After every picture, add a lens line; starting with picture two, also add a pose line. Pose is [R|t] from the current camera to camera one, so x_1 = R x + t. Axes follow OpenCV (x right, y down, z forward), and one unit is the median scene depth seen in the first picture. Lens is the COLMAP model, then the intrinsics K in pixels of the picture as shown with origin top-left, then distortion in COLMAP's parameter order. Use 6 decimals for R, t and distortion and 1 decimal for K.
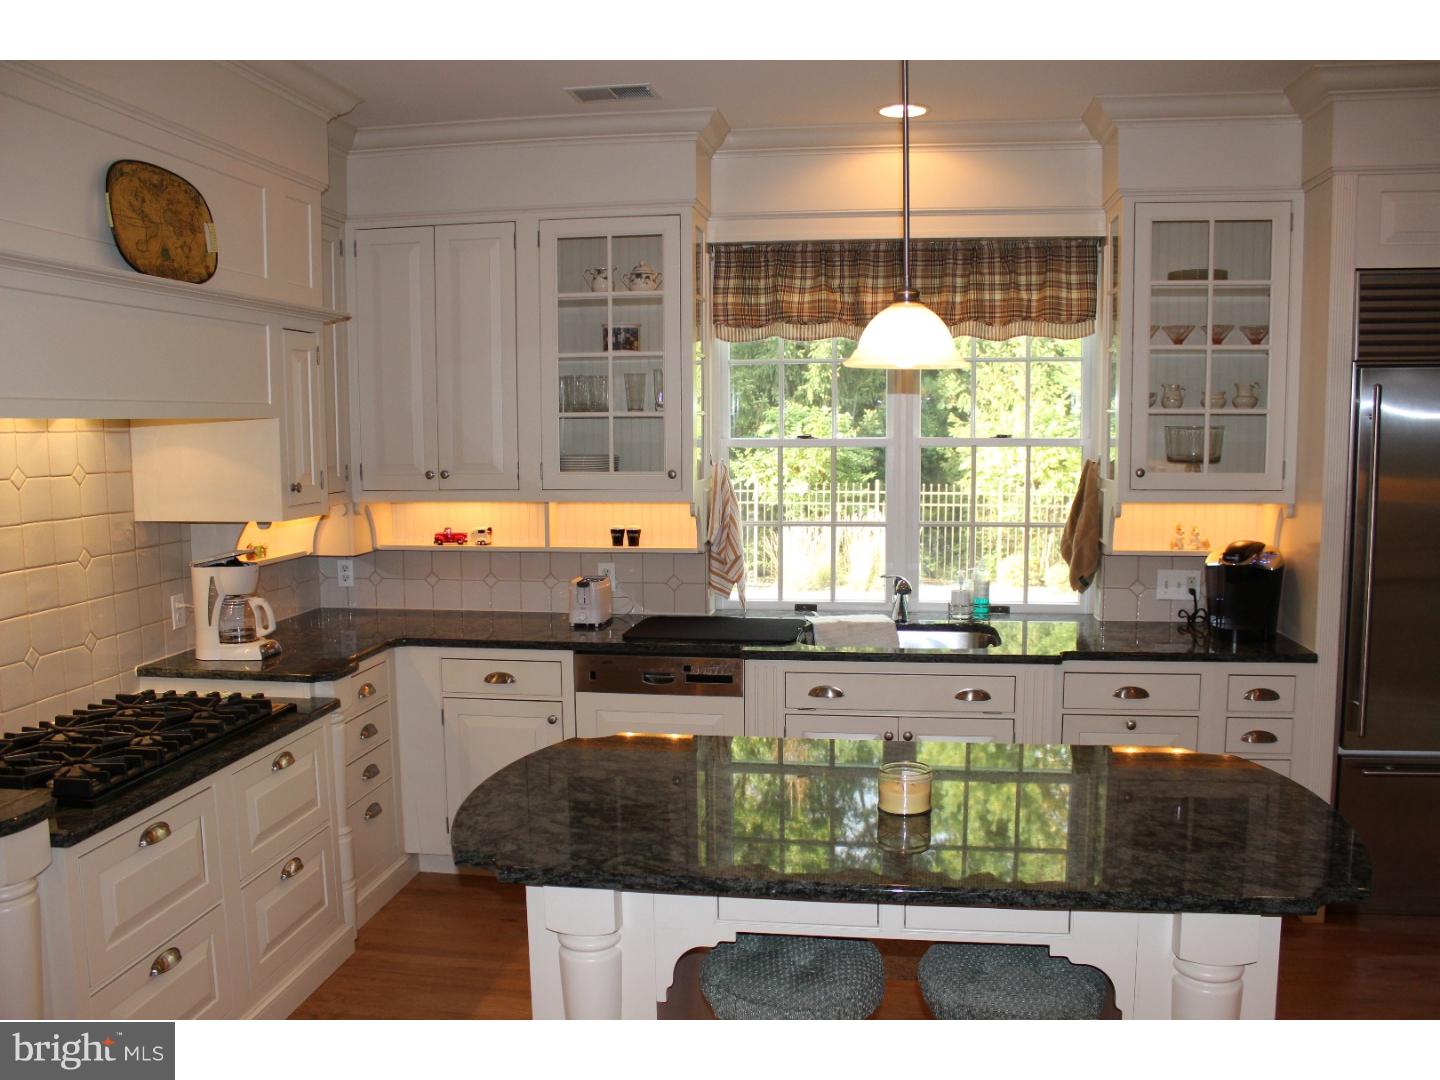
lens RADIAL K [[1196.6, 0, 715.6], [0, 1196.6, 507.0], [0, 0, 1]] dist [-0.031577, 0.002939]
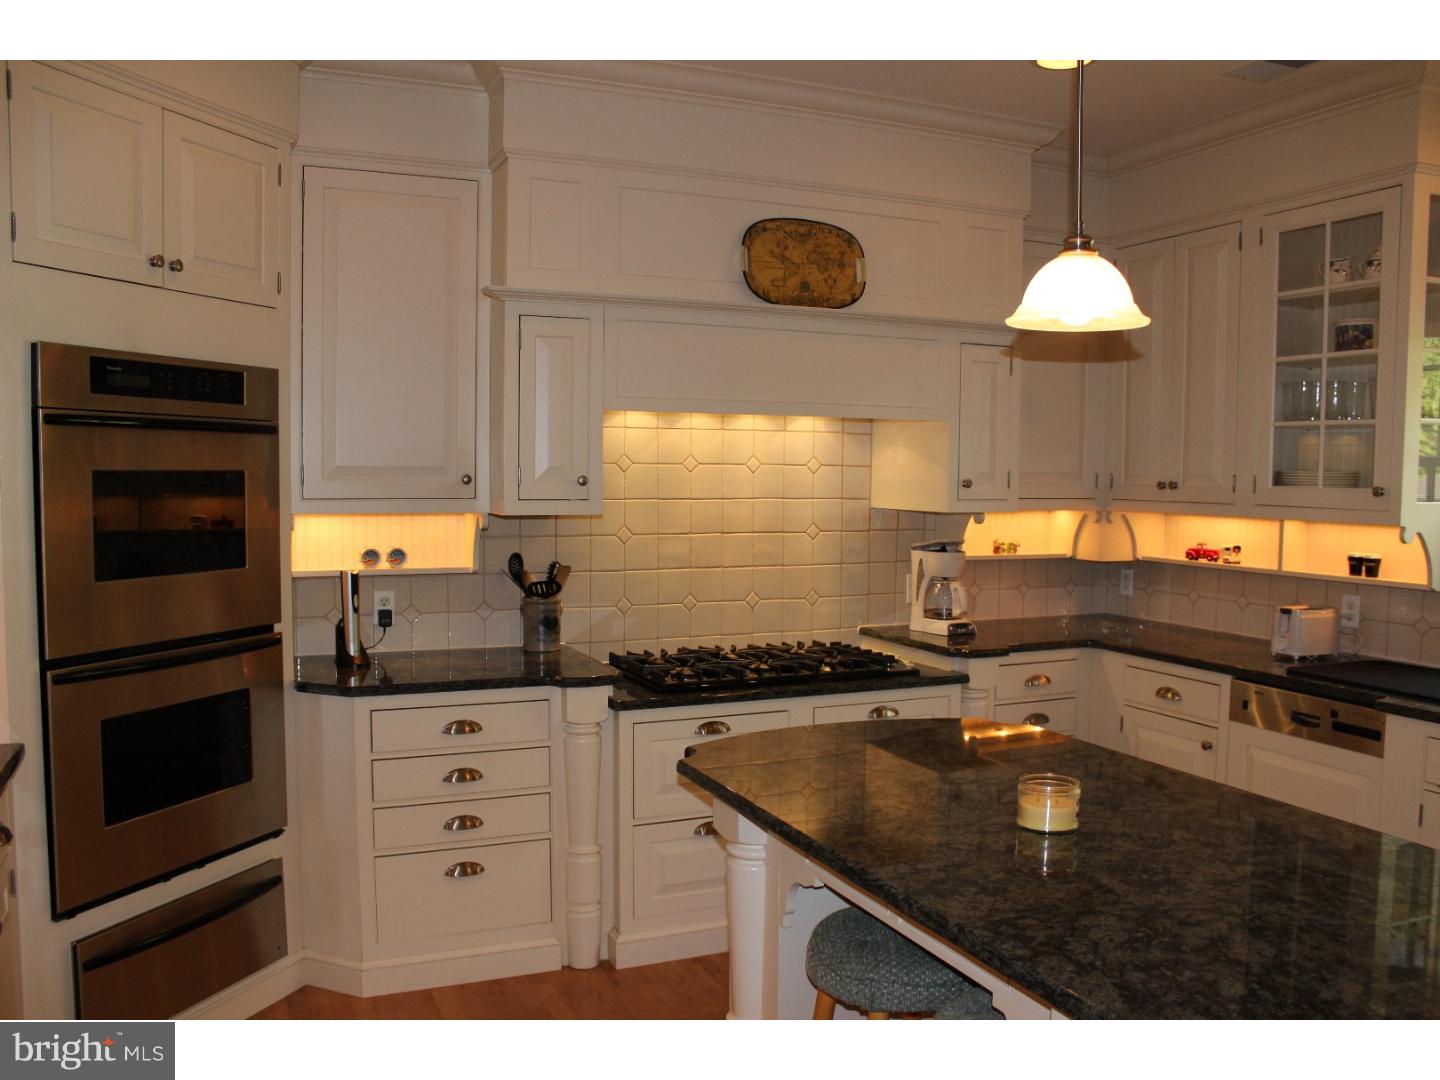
lens RADIAL K [[1237.4, 0, 754.6], [0, 1237.4, 543.7], [0, 0, 1]] dist [-0.200861, 0.221520]
pose [[0.563708, 0.064994, -0.823413, 0.447318], [-0.074840, 0.996818, 0.027445, 0.020976], [0.822577, 0.046153, 0.566778, 0.168287]]
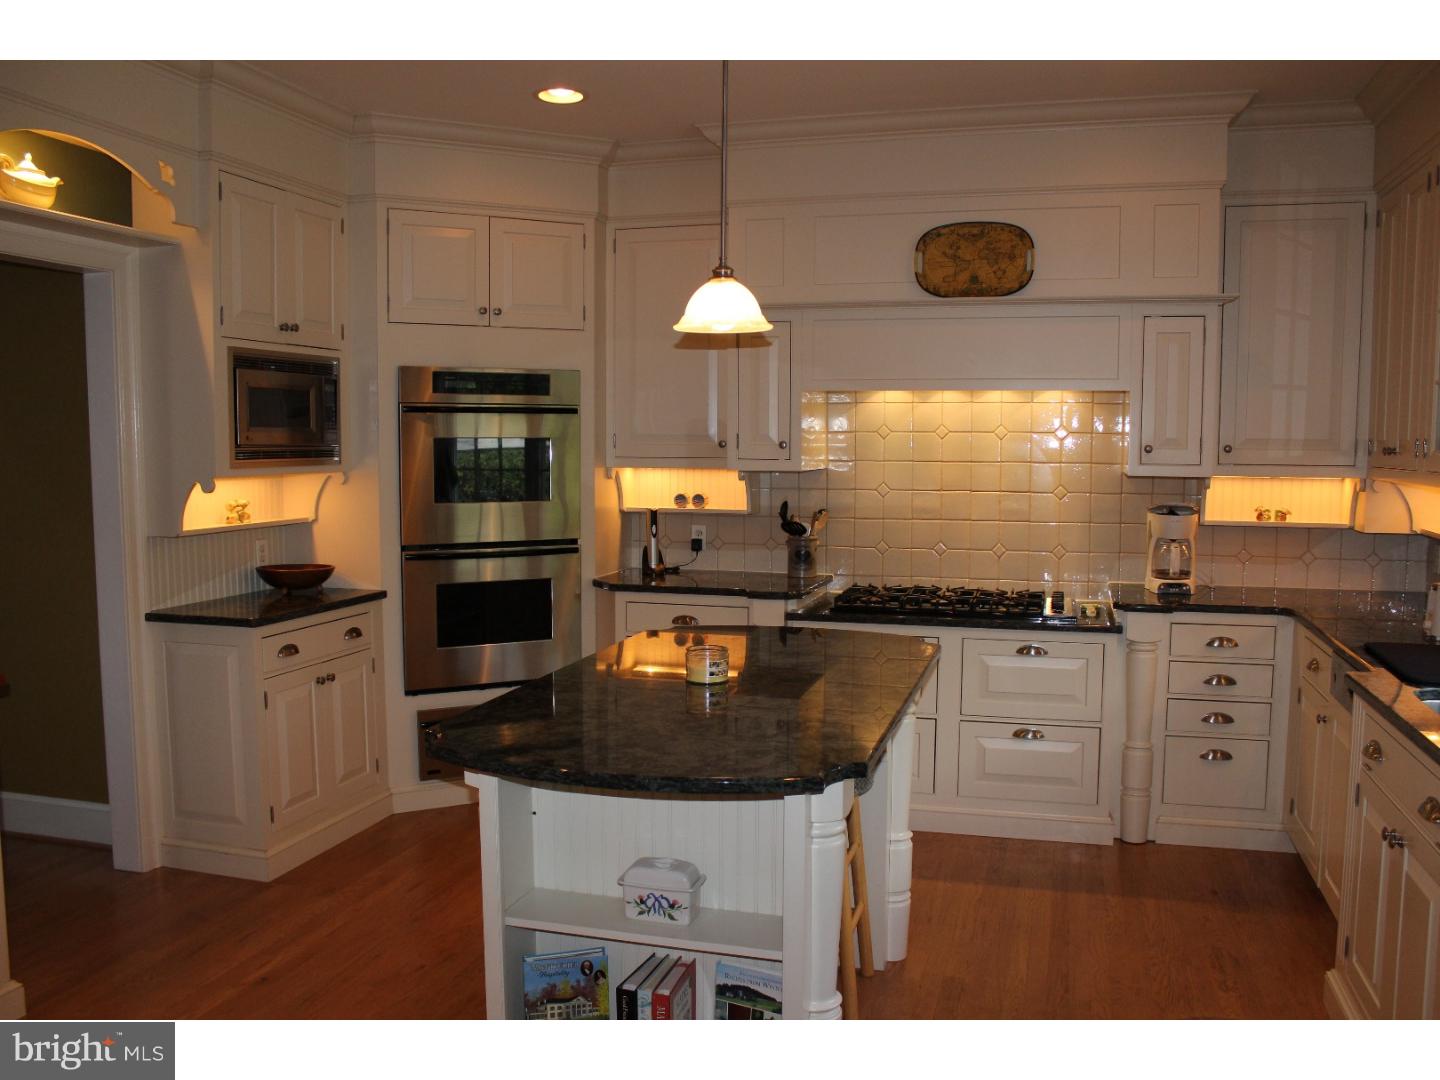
lens RADIAL K [[1237.4, 0, 754.6], [0, 1237.4, 543.7], [0, 0, 1]] dist [-0.200861, 0.221520]
pose [[-0.121556, 0.094161, -0.988108, 0.822196], [-0.072485, 0.991990, 0.103448, -0.017686], [0.989934, 0.084197, -0.113757, 0.690448]]
